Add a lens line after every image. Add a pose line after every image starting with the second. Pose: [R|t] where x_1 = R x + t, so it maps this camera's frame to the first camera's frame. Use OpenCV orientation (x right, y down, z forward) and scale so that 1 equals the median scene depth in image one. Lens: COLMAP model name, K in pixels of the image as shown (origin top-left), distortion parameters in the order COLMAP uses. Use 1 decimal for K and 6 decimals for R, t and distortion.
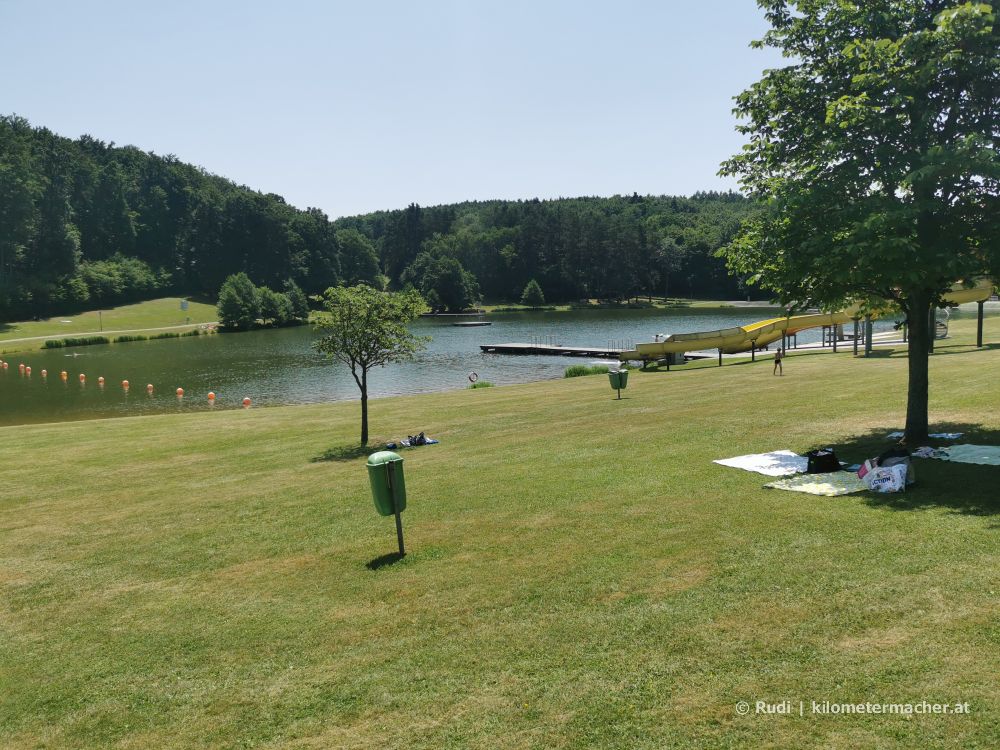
lens RADIAL K [[779.0, 0, 500.0], [0, 779.0, 375.0], [0, 0, 1]] dist [0.010773, -0.003980]
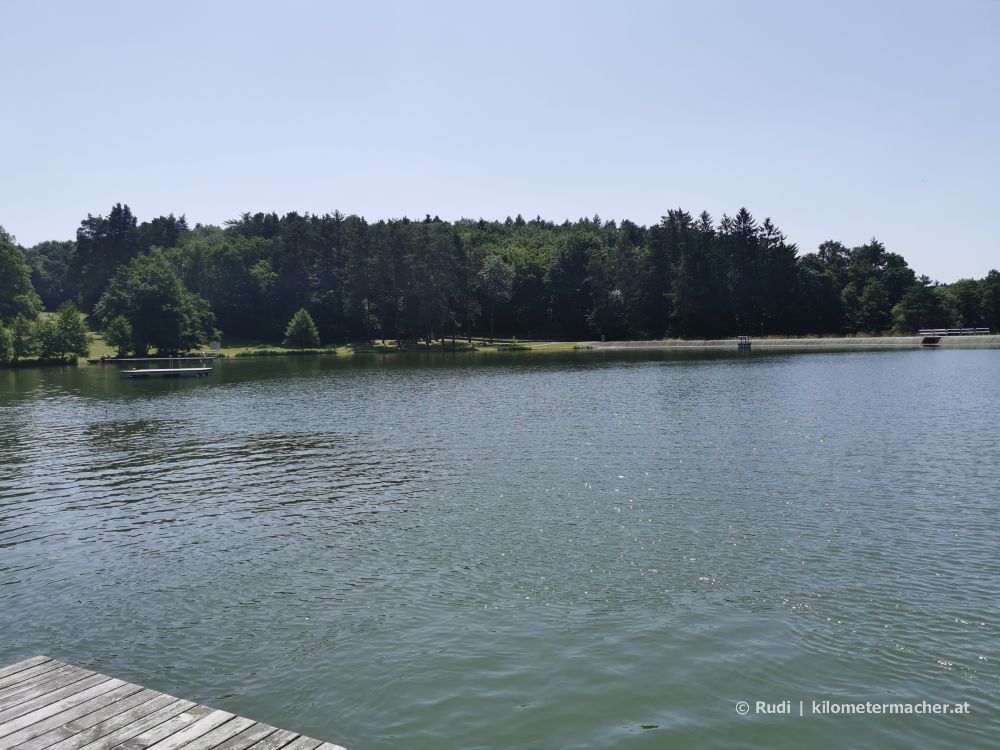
lens RADIAL K [[779.0, 0, 500.0], [0, 779.0, 375.0], [0, 0, 1]] dist [0.010773, -0.003980]
pose [[0.957587, -0.011487, 0.287916, 0.012813], [0.030782, 0.997565, -0.062580, -0.020020], [-0.286496, 0.068788, 0.955609, 0.329686]]
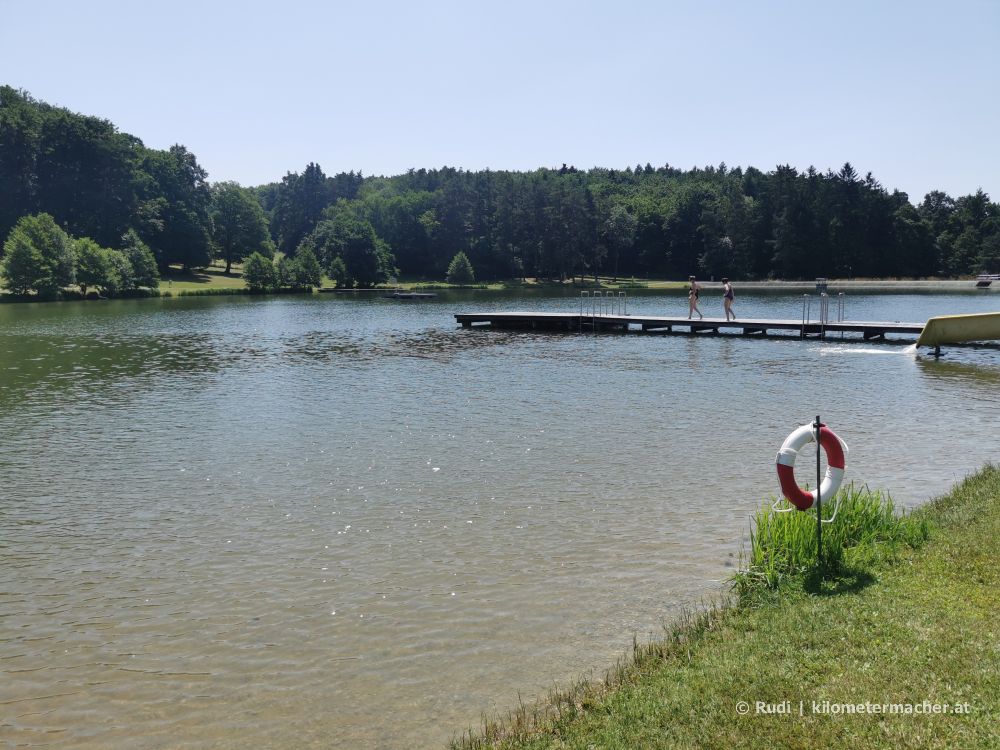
lens RADIAL K [[779.0, 0, 500.0], [0, 779.0, 375.0], [0, 0, 1]] dist [0.010773, -0.003980]
pose [[0.992330, -0.000426, 0.123617, -0.018872], [-0.001119, 0.999922, 0.012434, -0.002314], [-0.123613, -0.012477, 0.992252, 0.178742]]
